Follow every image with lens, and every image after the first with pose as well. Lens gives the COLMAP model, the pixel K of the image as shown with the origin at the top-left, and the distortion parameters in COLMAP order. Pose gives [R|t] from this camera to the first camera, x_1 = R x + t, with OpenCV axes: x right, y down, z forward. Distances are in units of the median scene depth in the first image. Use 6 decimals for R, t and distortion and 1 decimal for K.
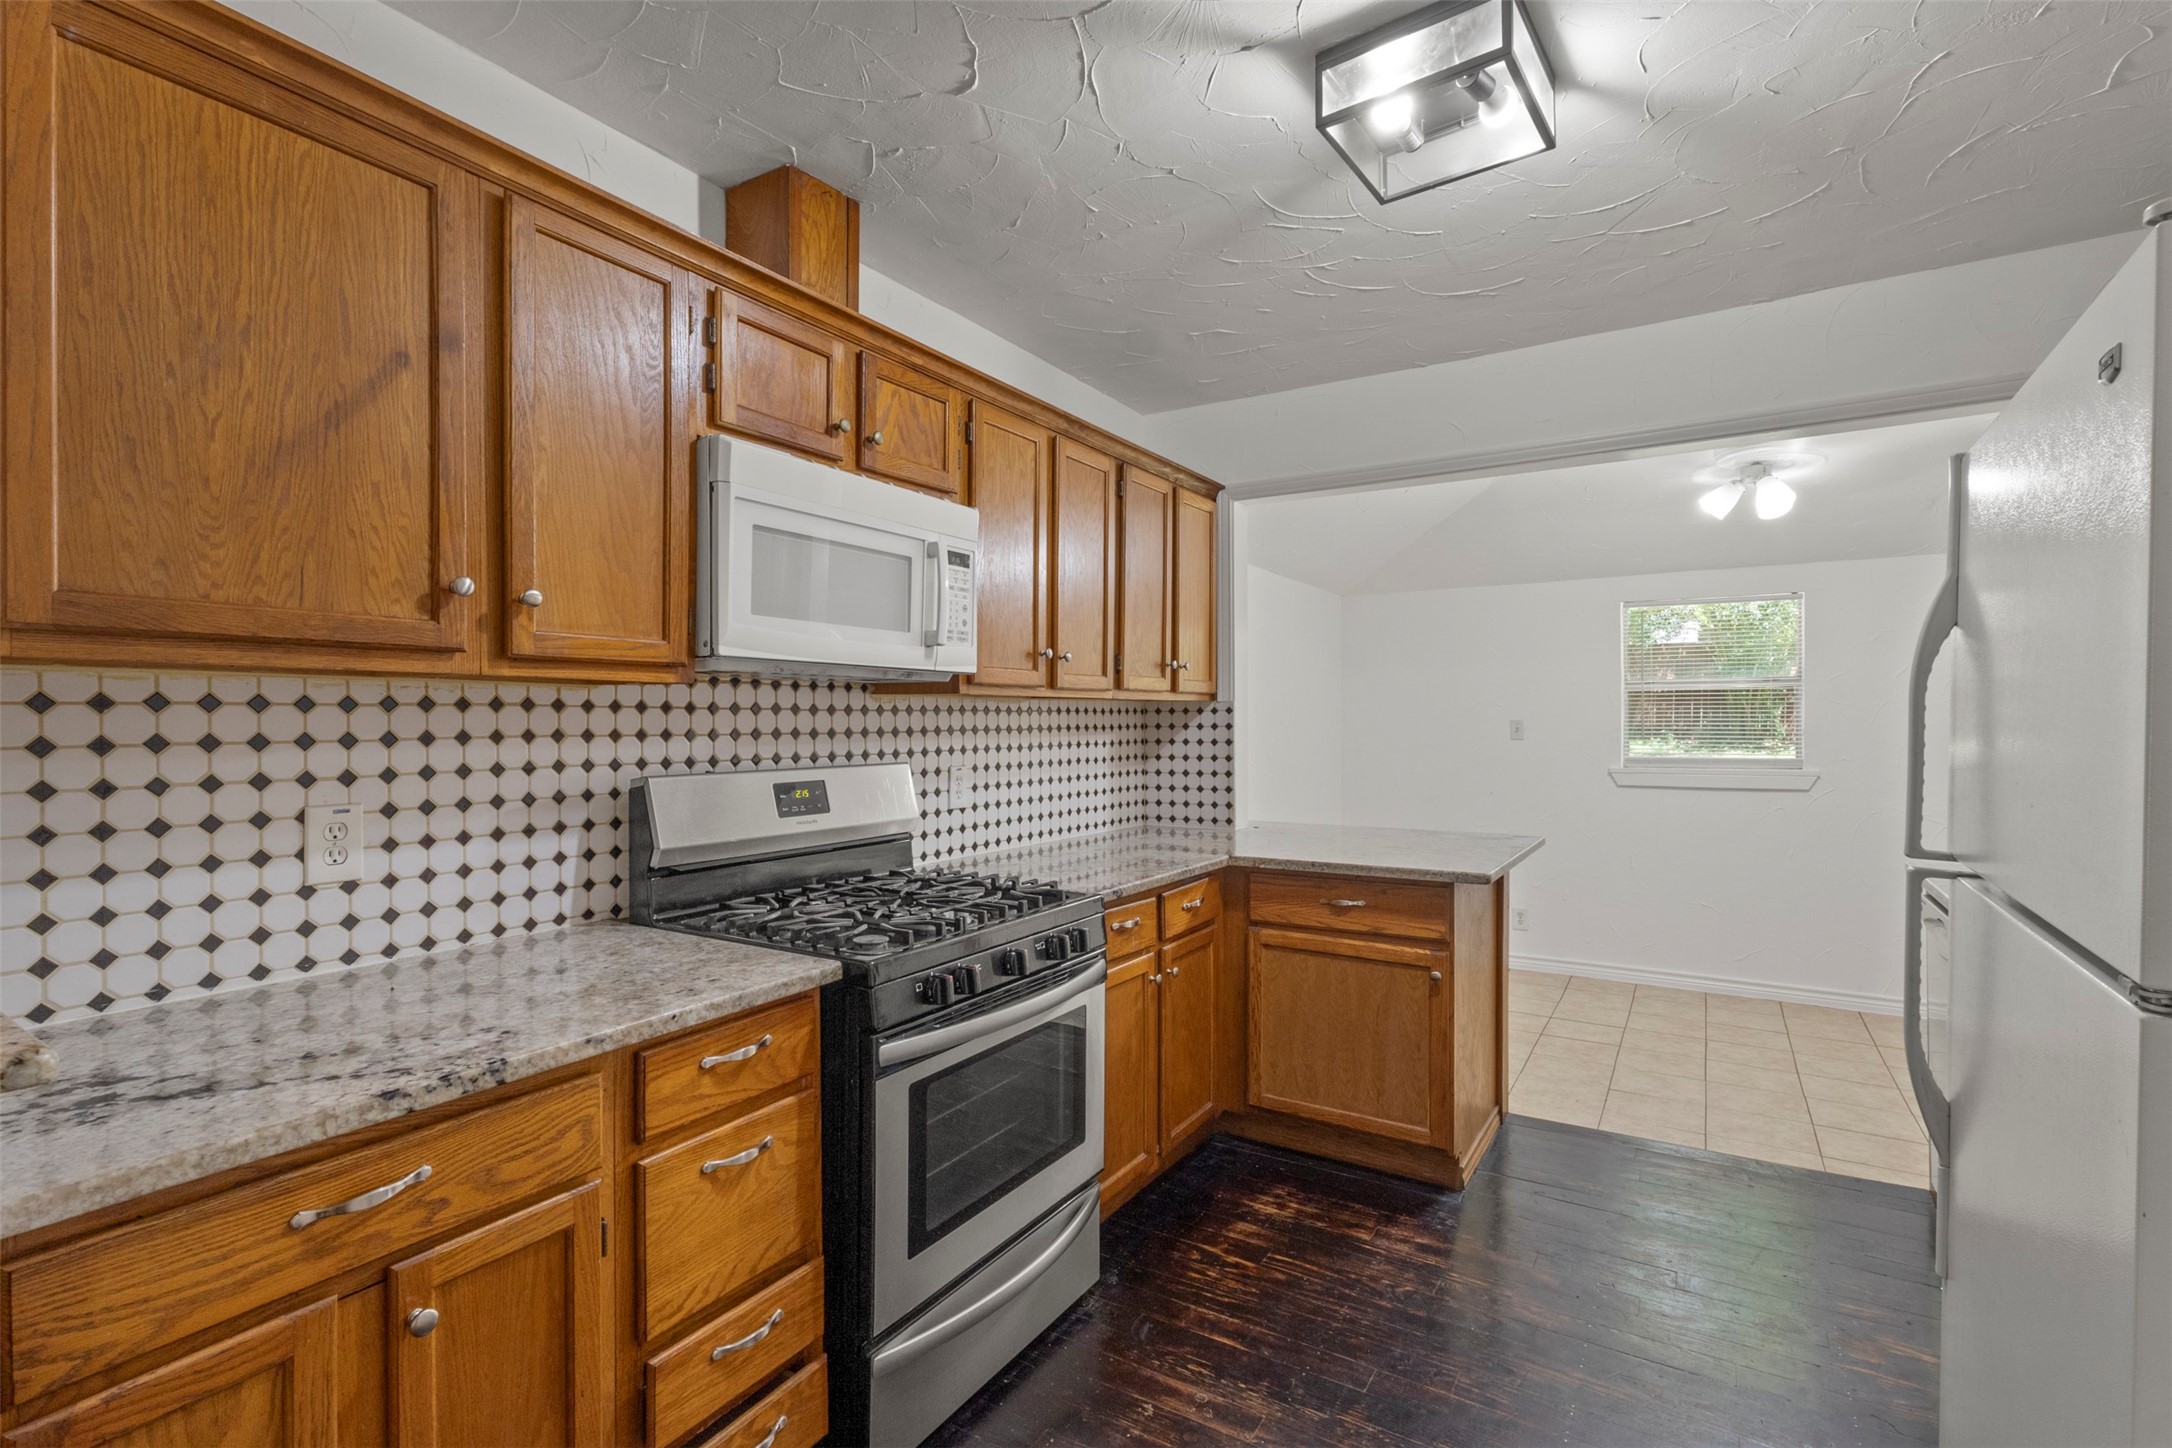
lens RADIAL K [[1004.8, 0, 1080.3], [0, 1004.8, 725.2], [0, 0, 1]] dist [0.002246, 0.000802]
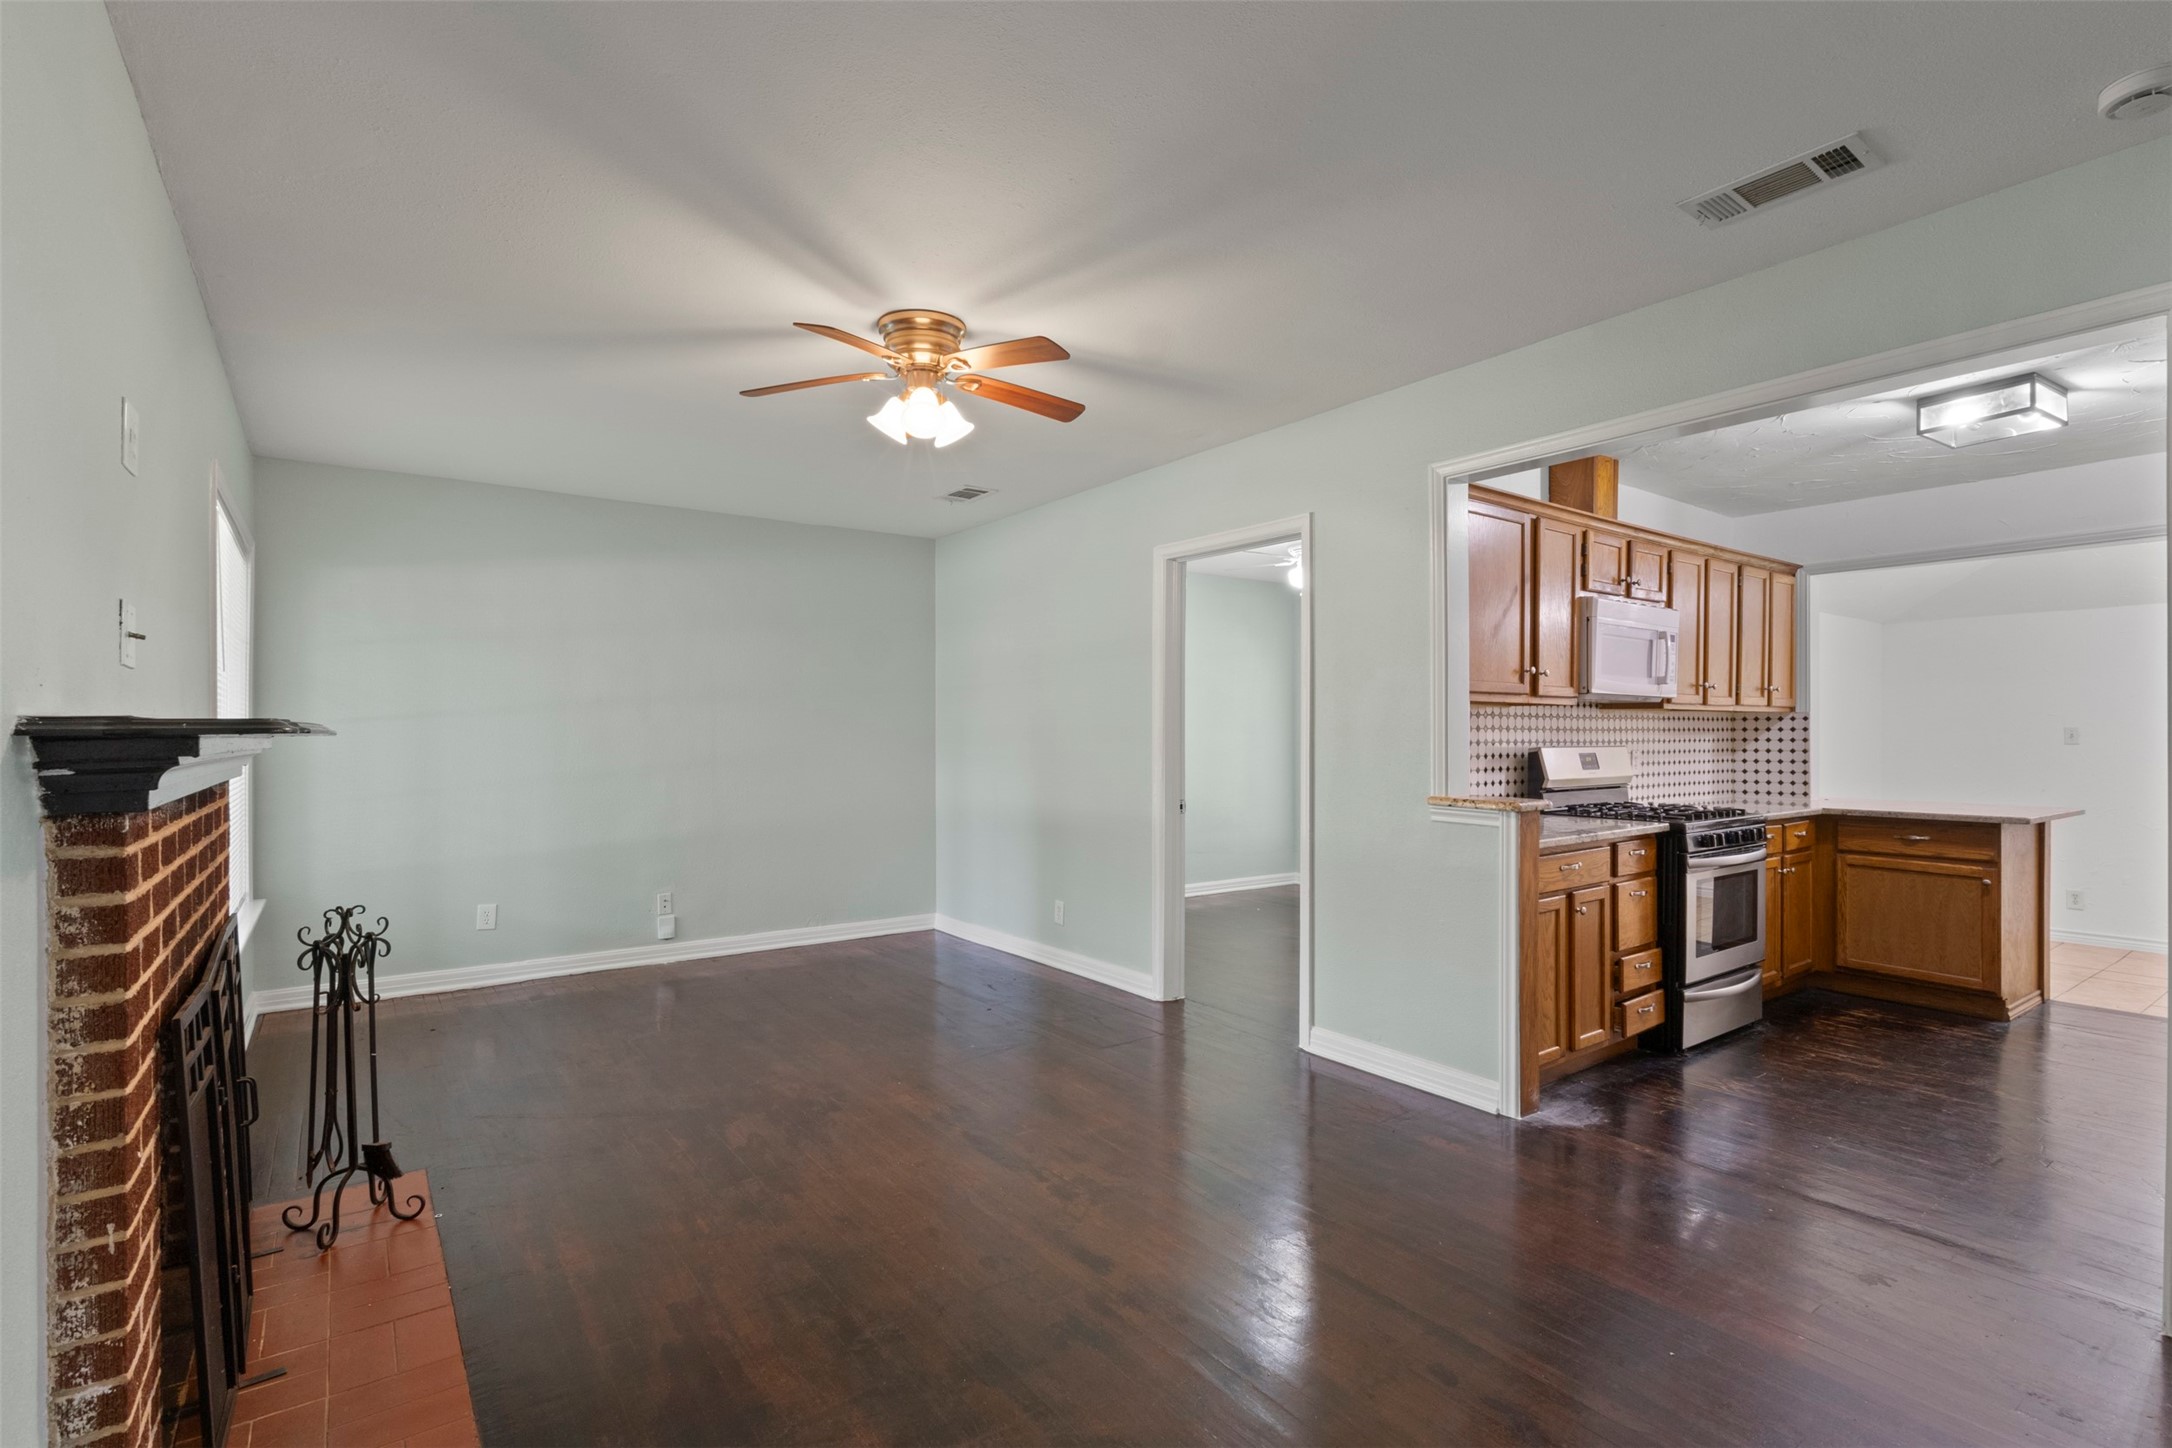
lens RADIAL K [[1004.8, 0, 1079.1], [0, 1004.8, 735.5], [0, 0, 1]] dist [0.002246, 0.000802]
pose [[0.926418, 0.001889, -0.376493, -0.345295], [-0.003276, 0.999990, -0.003044, 0.022685], [0.376483, 0.004053, 0.926414, -0.931877]]
